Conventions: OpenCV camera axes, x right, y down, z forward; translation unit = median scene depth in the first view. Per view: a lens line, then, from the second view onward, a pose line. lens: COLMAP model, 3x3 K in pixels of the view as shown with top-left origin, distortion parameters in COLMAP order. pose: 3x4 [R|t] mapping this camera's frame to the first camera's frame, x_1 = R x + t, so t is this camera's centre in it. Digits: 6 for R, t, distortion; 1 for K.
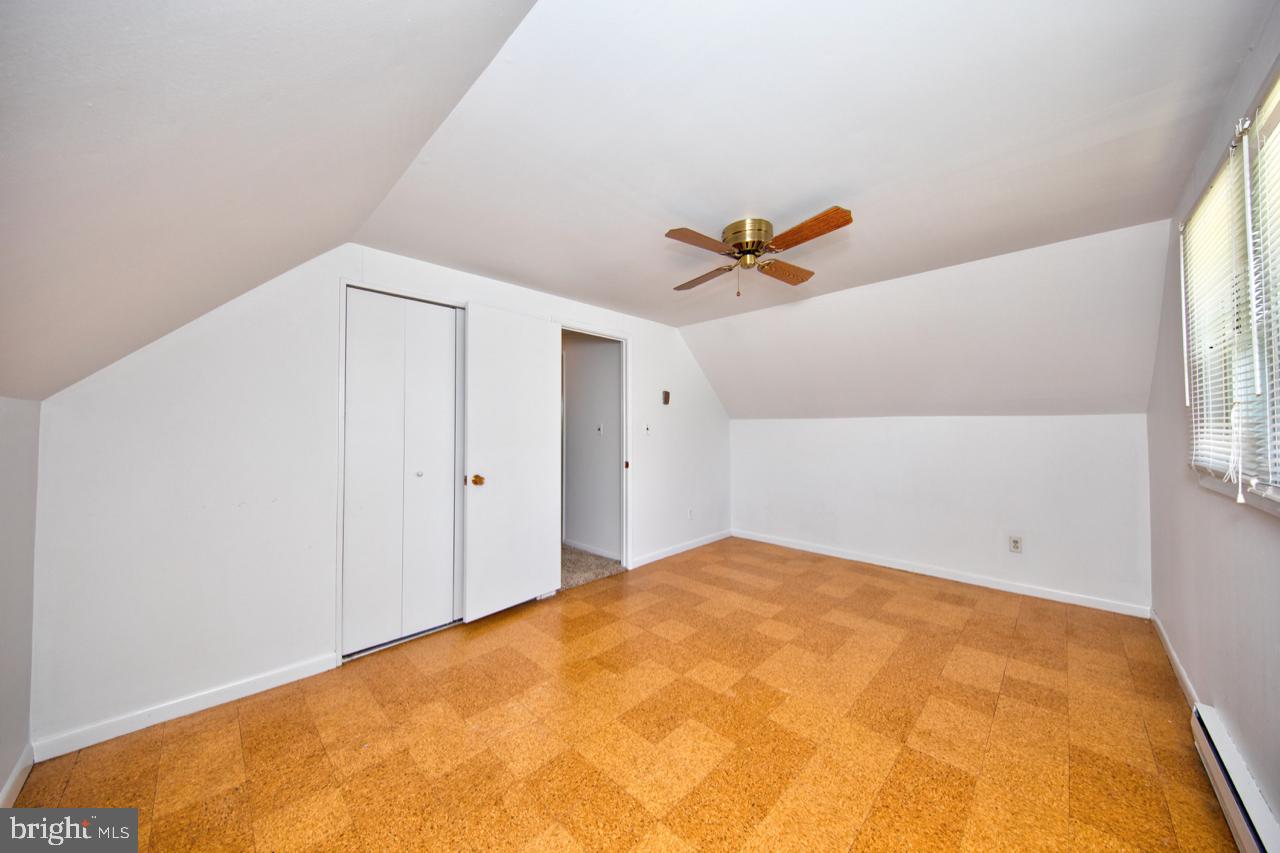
lens RADIAL K [[432.8, 0, 636.1], [0, 432.8, 421.8], [0, 0, 1]] dist [0.000747, -0.002824]
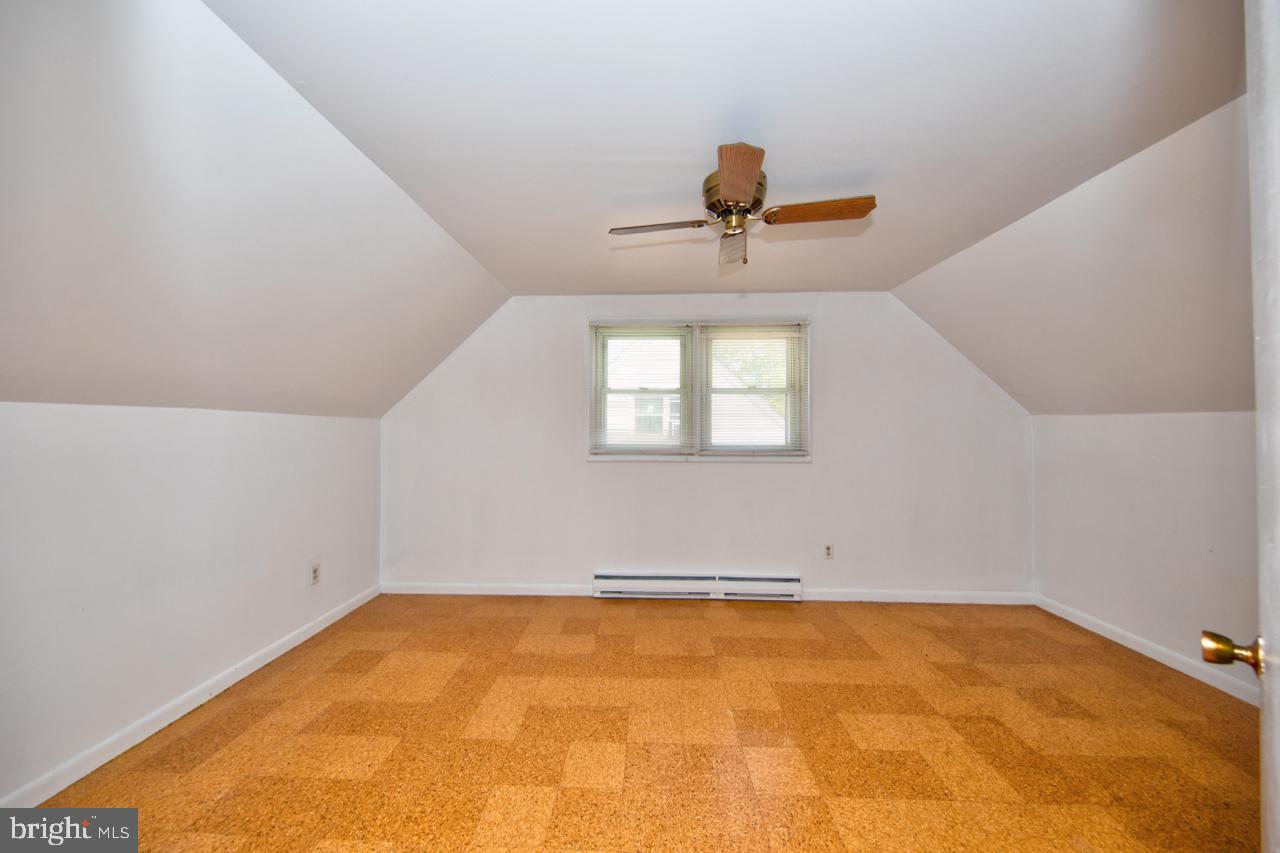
lens RADIAL K [[432.8, 0, 636.1], [0, 432.8, 421.8], [0, 0, 1]] dist [0.000747, -0.002824]
pose [[-0.667453, 0.010645, 0.744575, -0.217330], [-0.012500, 0.999597, -0.025497, 0.013527], [-0.744547, -0.026325, -0.667051, 1.730422]]
